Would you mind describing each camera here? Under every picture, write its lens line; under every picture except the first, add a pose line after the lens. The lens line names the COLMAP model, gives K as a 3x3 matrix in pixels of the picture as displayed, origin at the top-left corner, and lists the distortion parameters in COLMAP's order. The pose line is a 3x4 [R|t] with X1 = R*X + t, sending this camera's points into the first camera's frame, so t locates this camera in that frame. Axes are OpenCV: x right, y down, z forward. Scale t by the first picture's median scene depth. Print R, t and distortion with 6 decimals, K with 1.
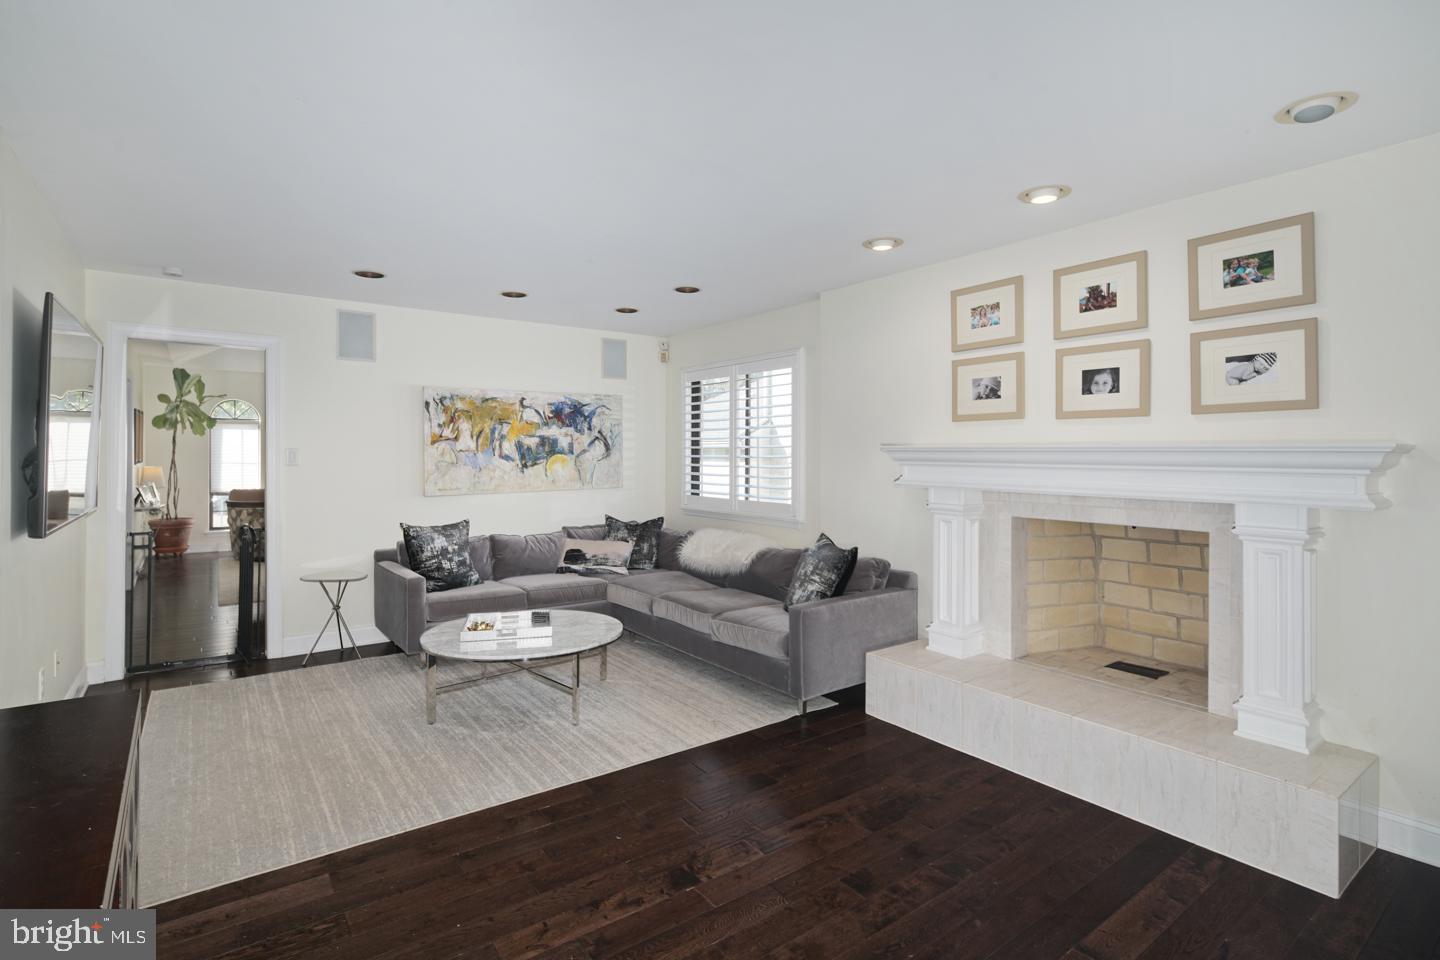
lens RADIAL K [[698.6, 0, 740.3], [0, 698.6, 448.1], [0, 0, 1]] dist [0.005085, -0.000278]
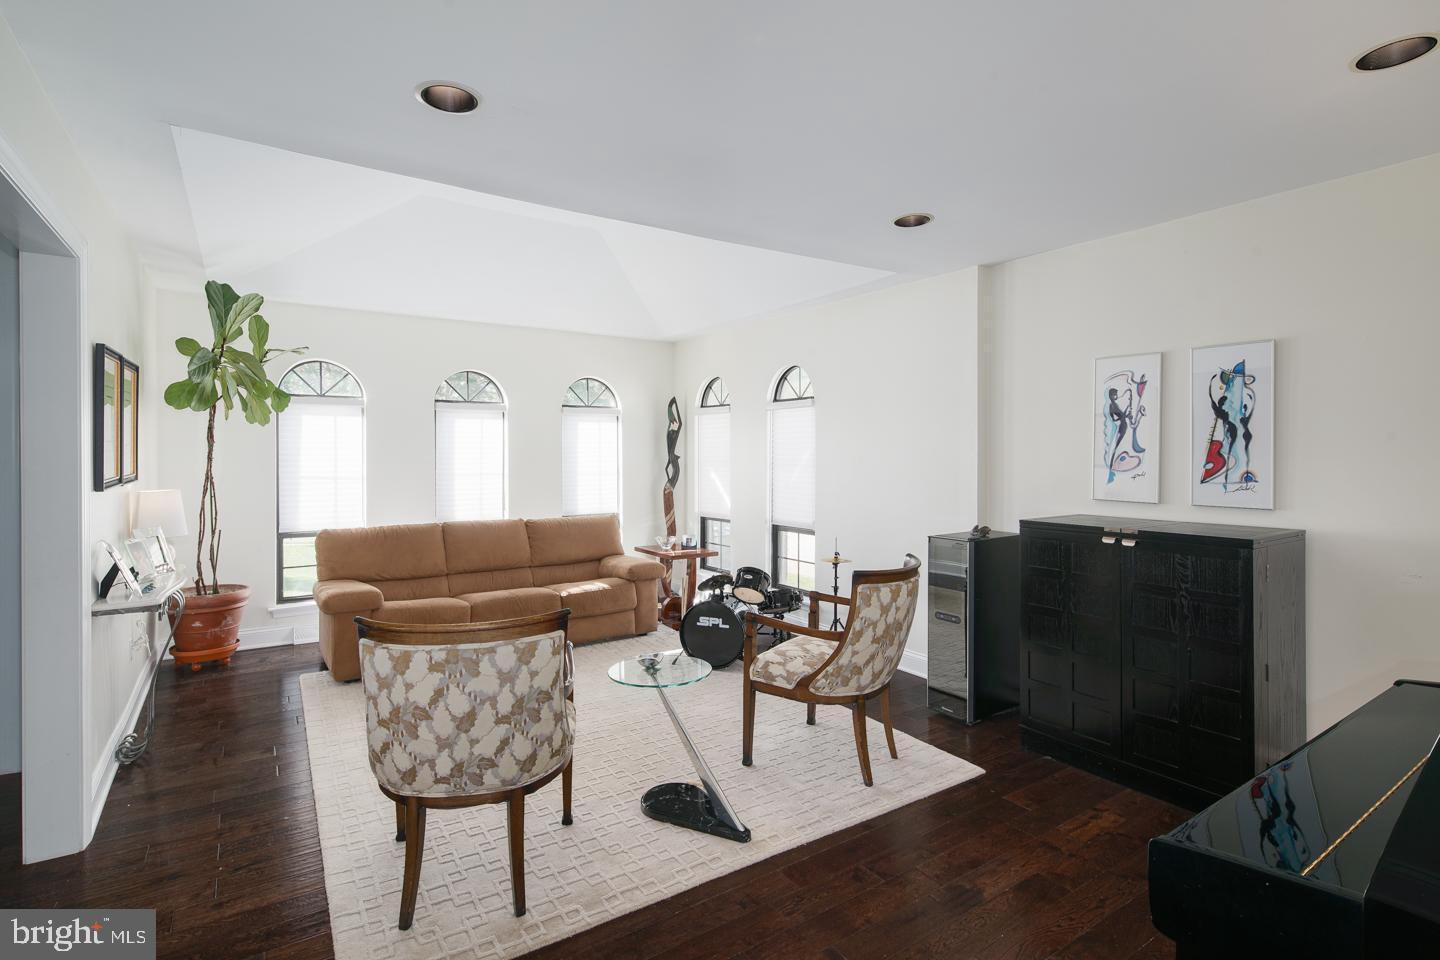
lens RADIAL K [[698.6, 0, 749.7], [0, 698.6, 453.0], [0, 0, 1]] dist [0.005085, -0.000278]
pose [[0.999351, -0.001384, -0.035984, -0.411730], [0.001579, 0.999984, 0.005377, 0.000461], [0.035976, -0.005431, 0.999338, 0.522442]]
